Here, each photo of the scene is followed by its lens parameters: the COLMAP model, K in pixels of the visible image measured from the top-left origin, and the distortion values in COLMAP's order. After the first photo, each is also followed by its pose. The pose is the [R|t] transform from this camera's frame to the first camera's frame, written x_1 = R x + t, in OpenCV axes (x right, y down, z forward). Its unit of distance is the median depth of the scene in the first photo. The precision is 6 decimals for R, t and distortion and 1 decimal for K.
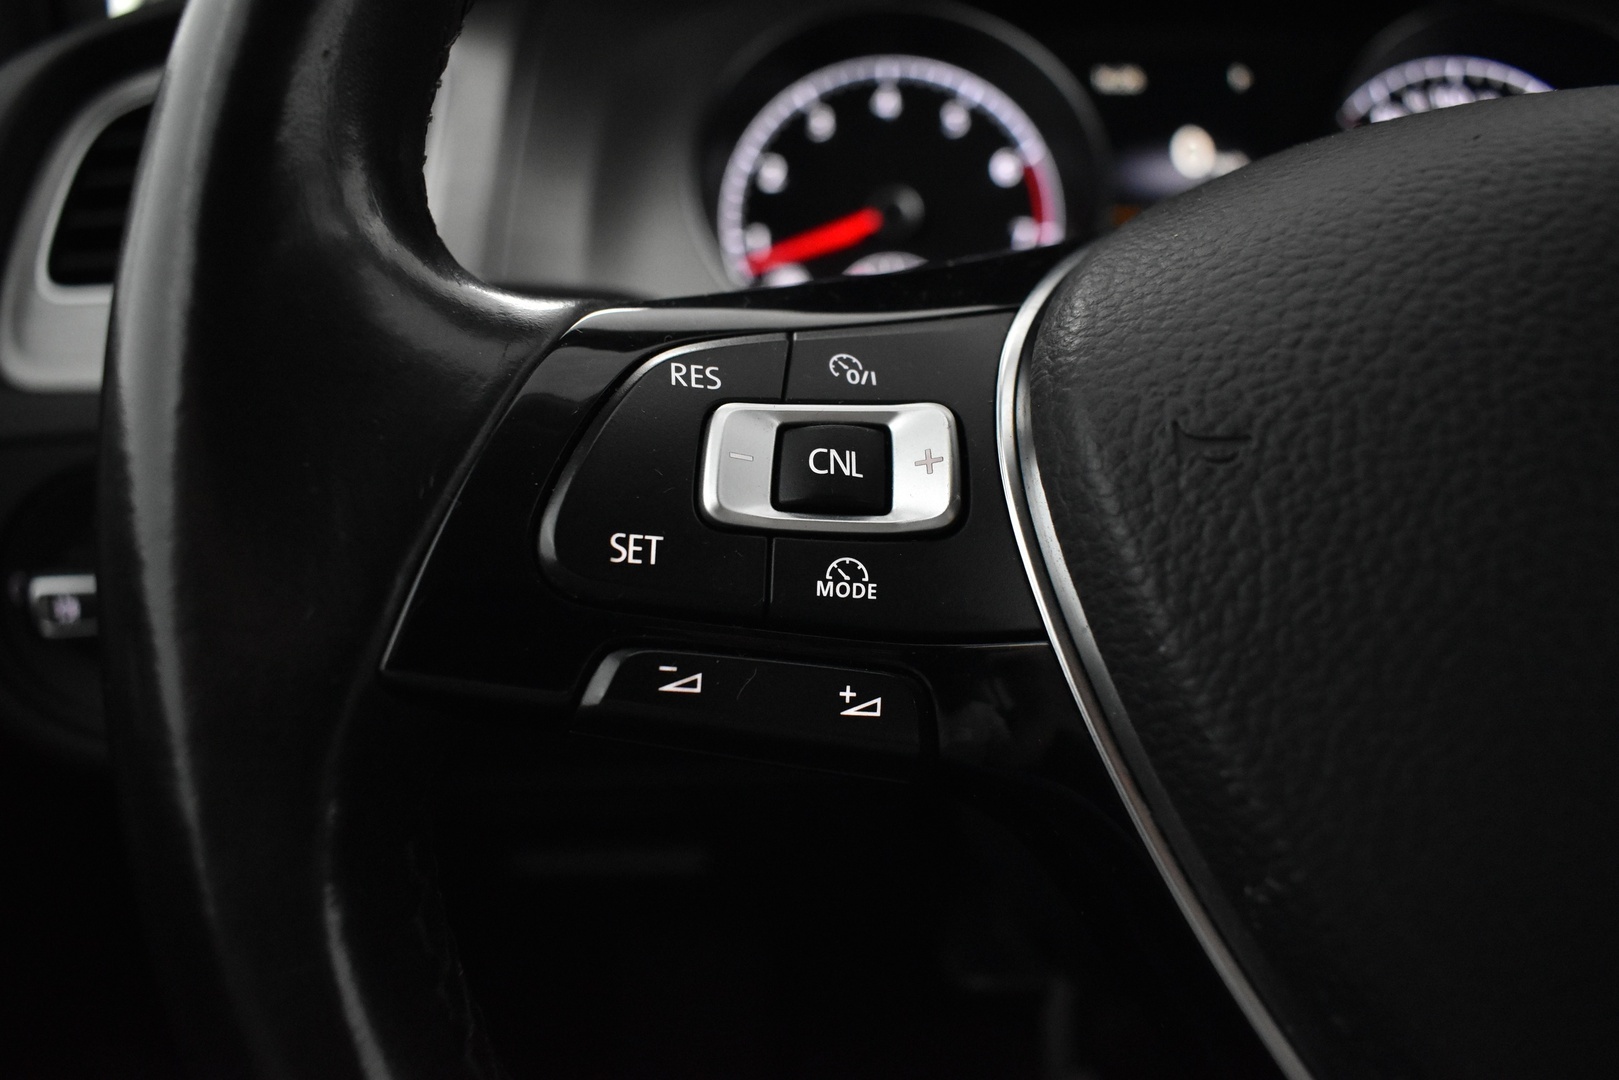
lens RADIAL K [[1231.4, 0, 809.5], [0, 1231.4, 540.0], [0, 0, 1]] dist [-0.097306, 0.002284]
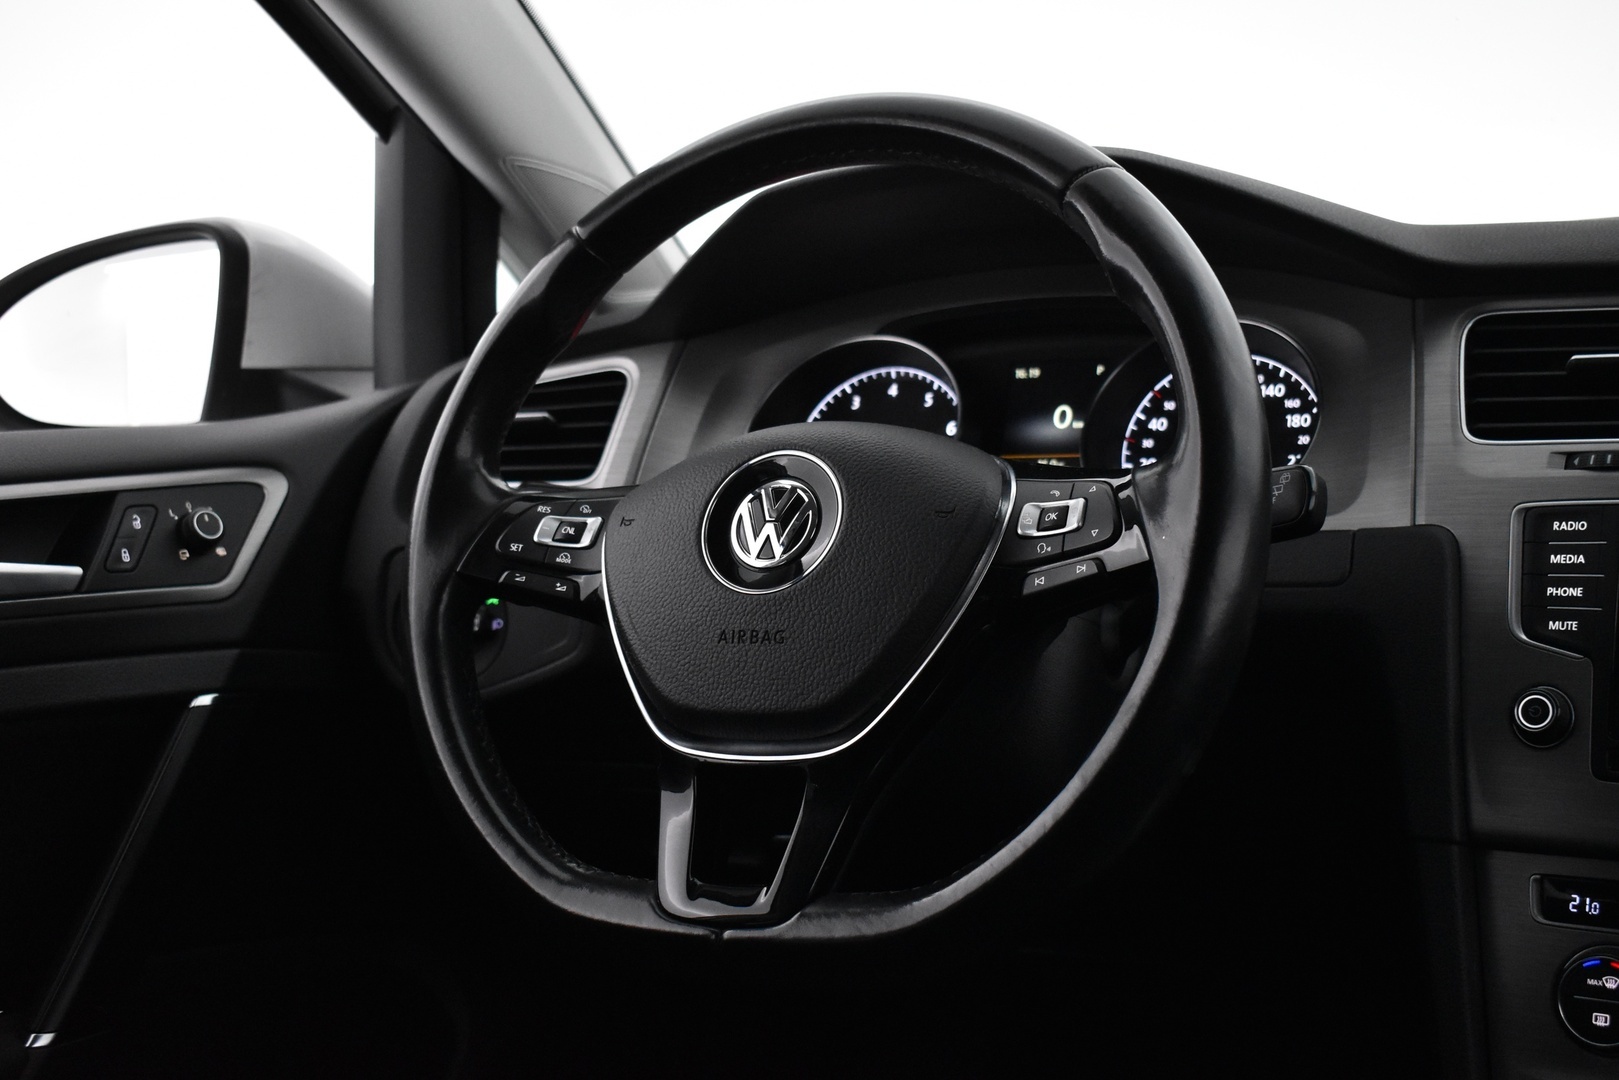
lens RADIAL K [[2041.0, 0, 809.5], [0, 2041.0, 540.0], [0, 0, 1]] dist [-0.082300, 0.098595]
pose [[0.898435, 0.017381, -0.438762, 3.561186], [-0.104546, 0.978949, -0.175295, 1.026153], [0.426479, 0.203362, 0.881340, -4.400712]]
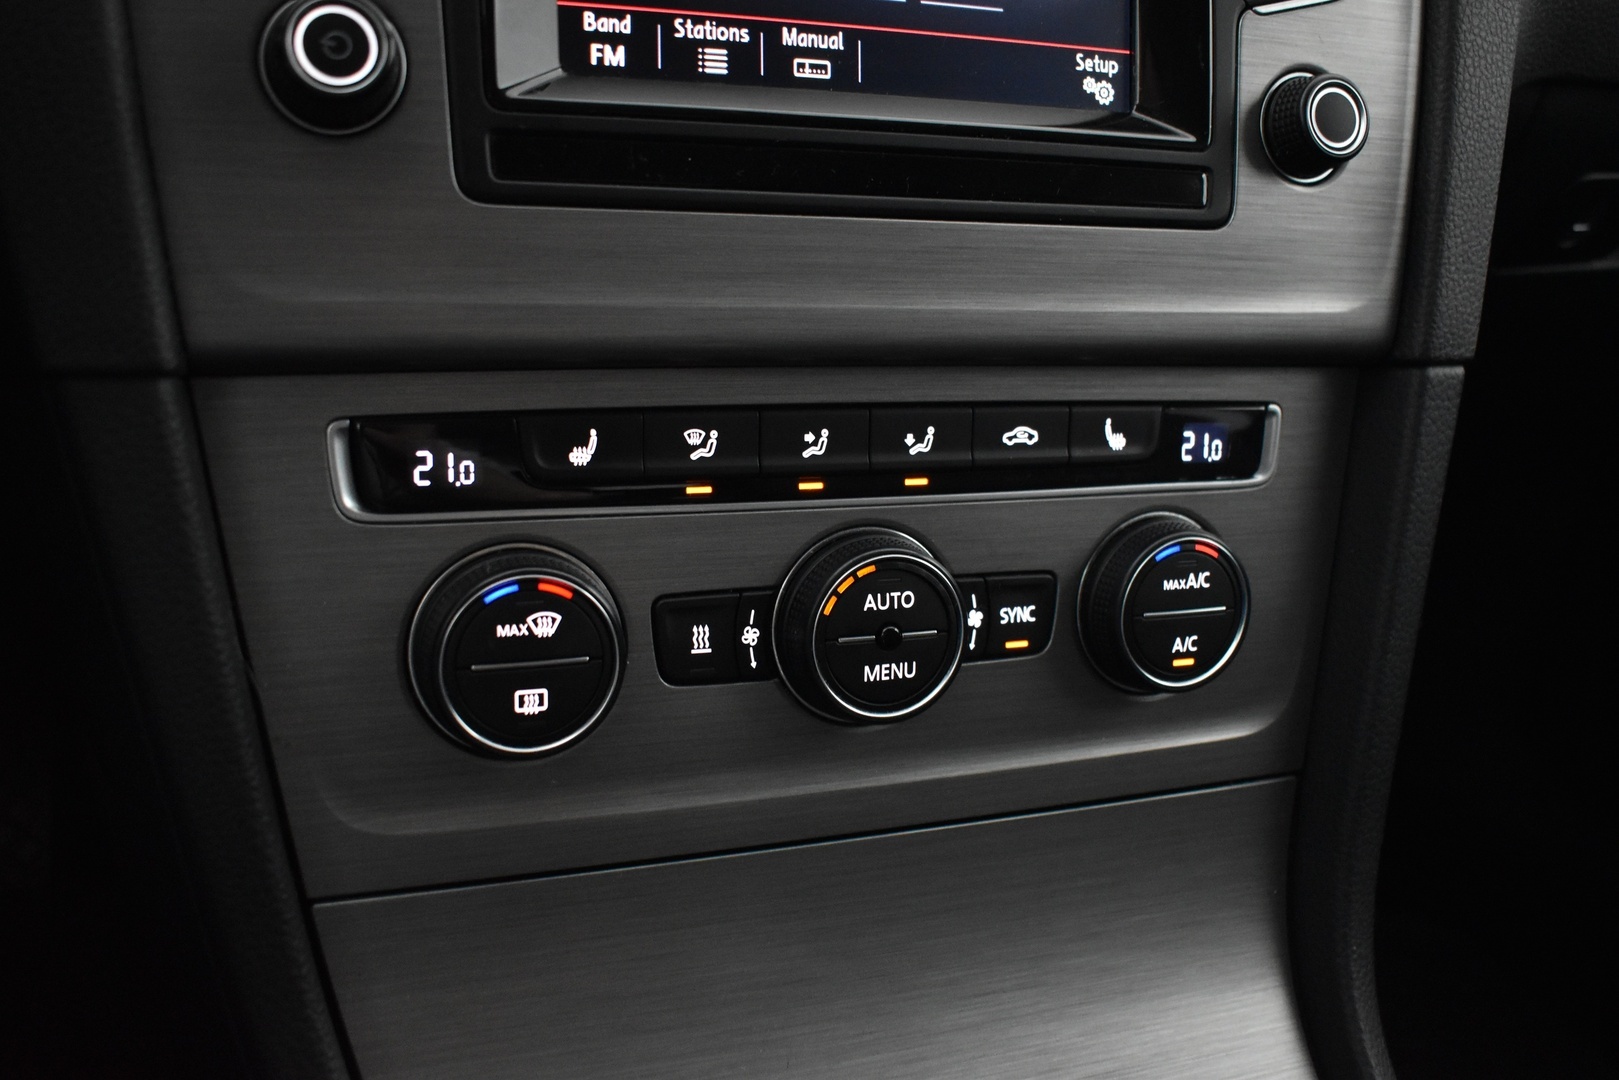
lens RADIAL K [[1499.1, 0, 833.7], [0, 1499.1, 545.6], [0, 0, 1]] dist [-0.089291, 0.002458]
pose [[0.850461, -0.095949, 0.517214, 2.366350], [0.033209, 0.991056, 0.129246, 0.643206], [-0.524989, -0.092743, 0.846041, 0.061061]]
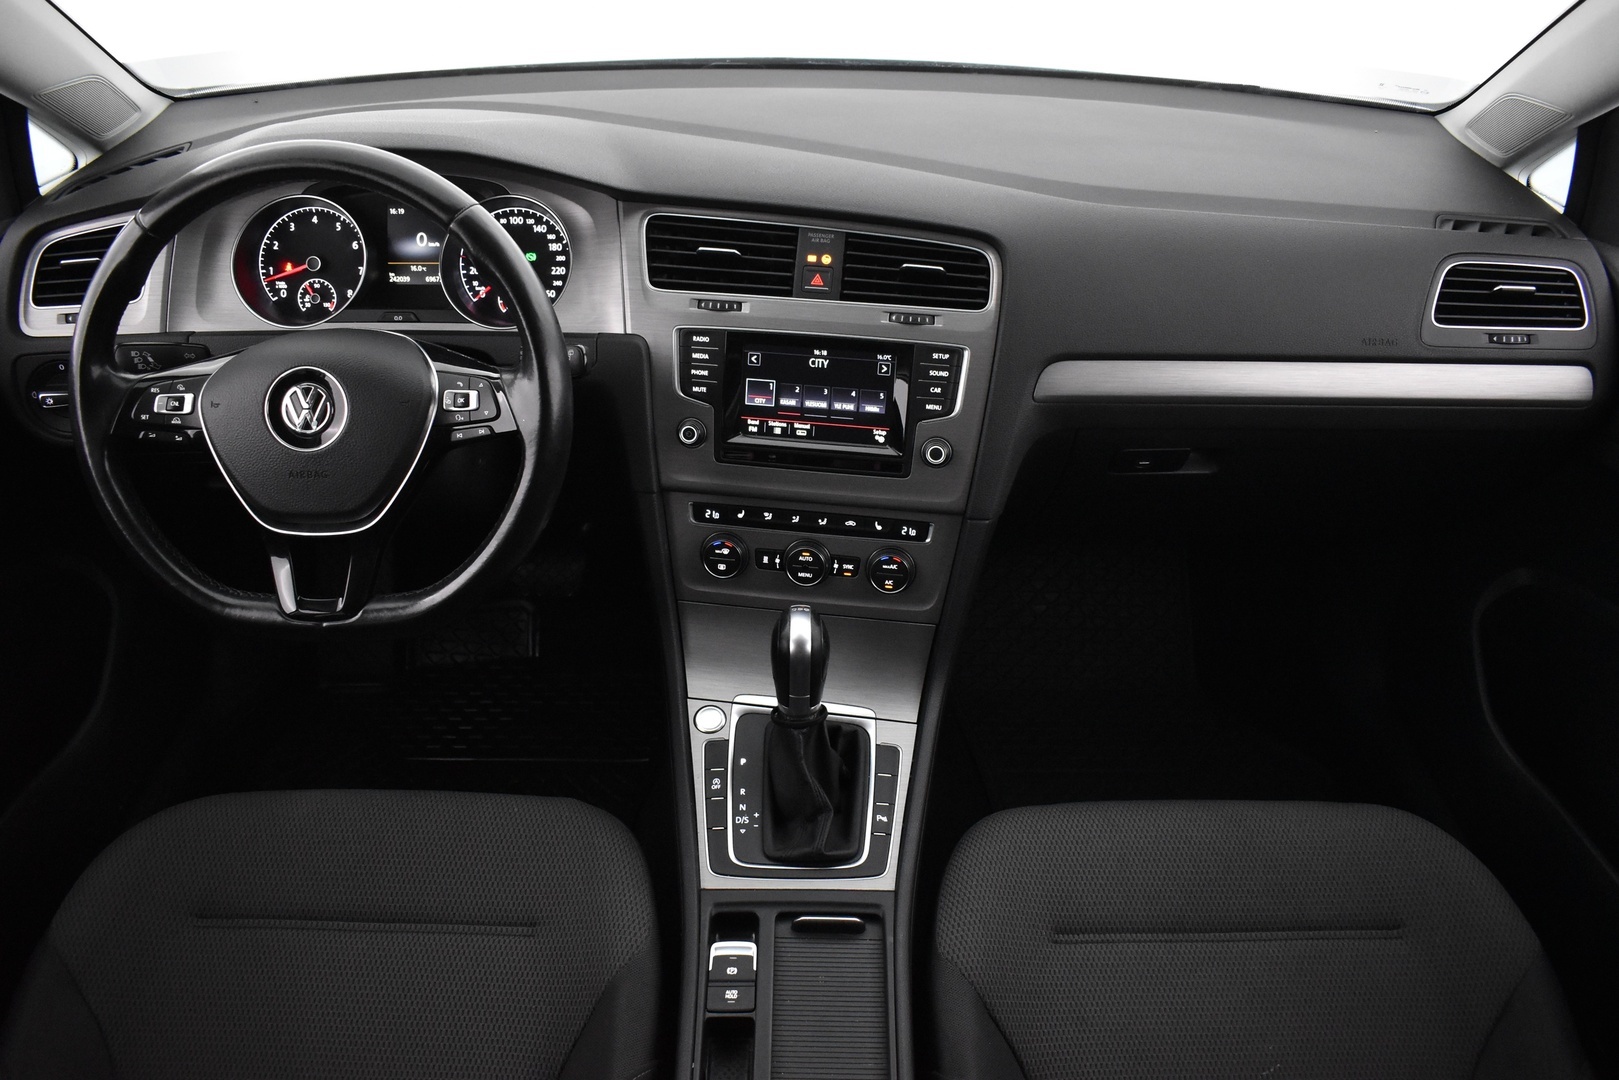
lens RADIAL K [[1262.3, 0, 809.5], [0, 1262.3, 540.0], [0, 0, 1]] dist [-0.084736, -0.000051]
pose [[0.998803, 0.018378, 0.045322, 3.279130], [-0.028831, 0.969818, 0.242121, -1.097550], [-0.039505, -0.243138, 0.969187, -6.040972]]
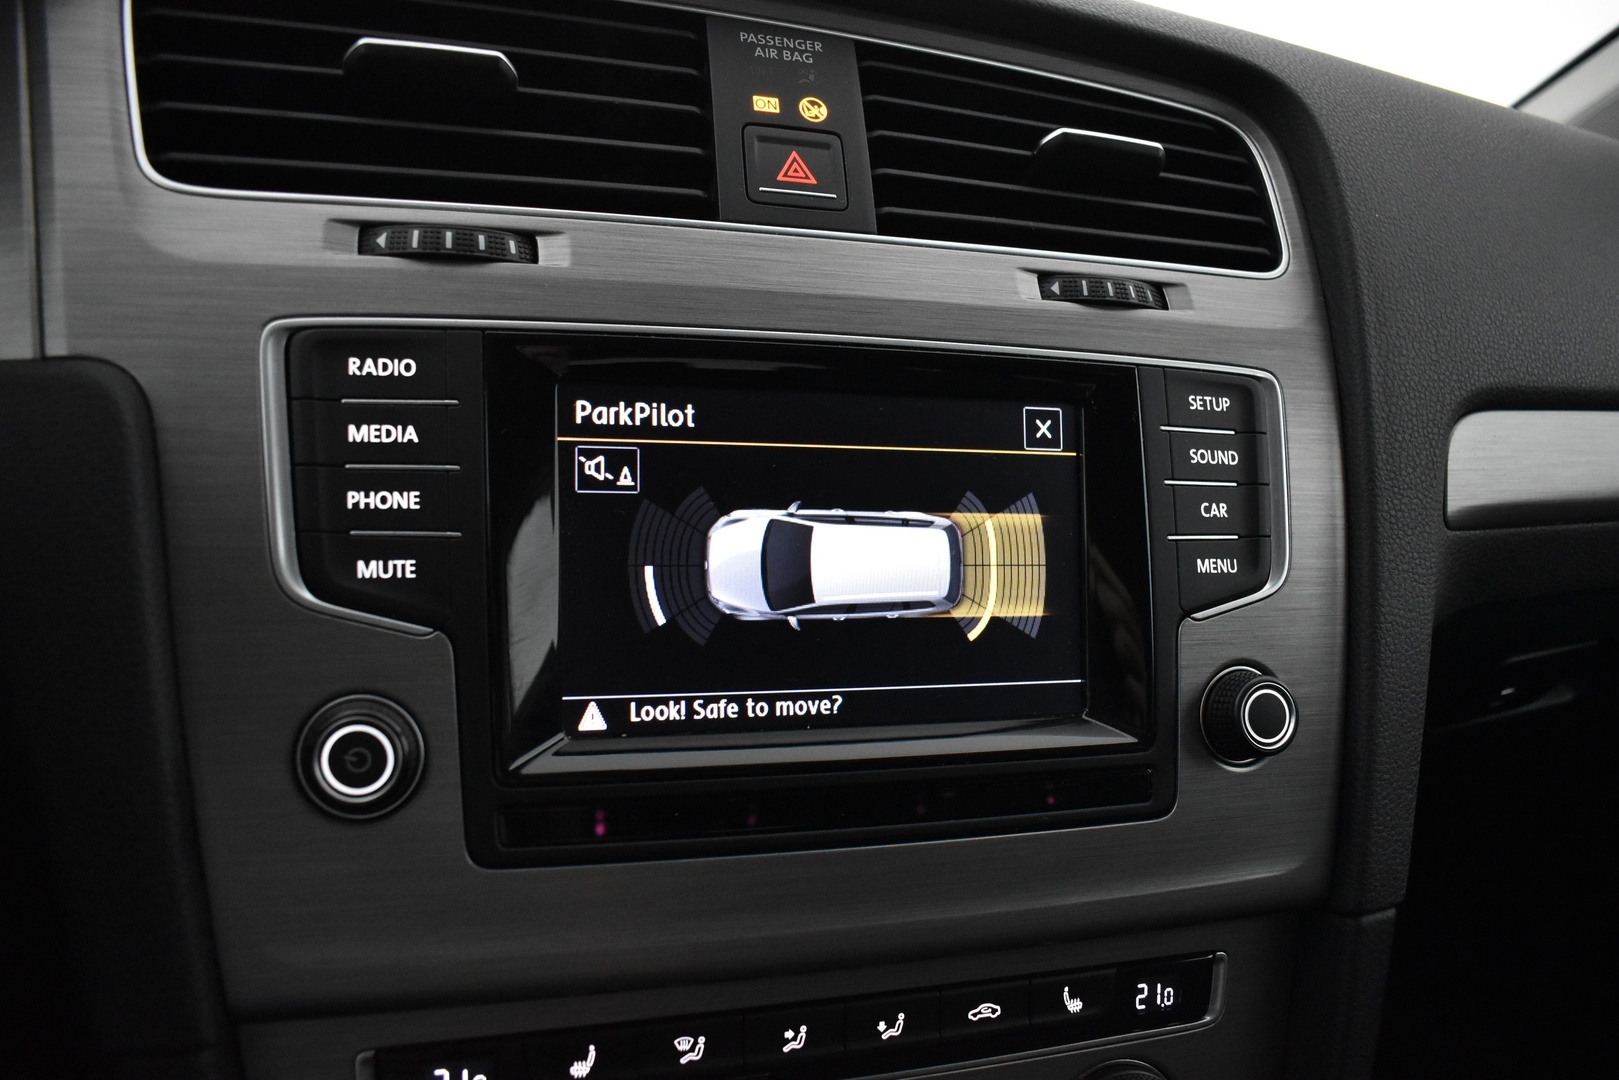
lens RADIAL K [[1231.4, 0, 809.5], [0, 1231.4, 540.0], [0, 0, 1]] dist [-0.097306, 0.002284]
pose [[0.885692, -0.018657, 0.463898, 2.627381], [0.037897, 0.998763, -0.032187, -0.008465], [-0.462724, 0.046088, 0.885304, 0.152039]]
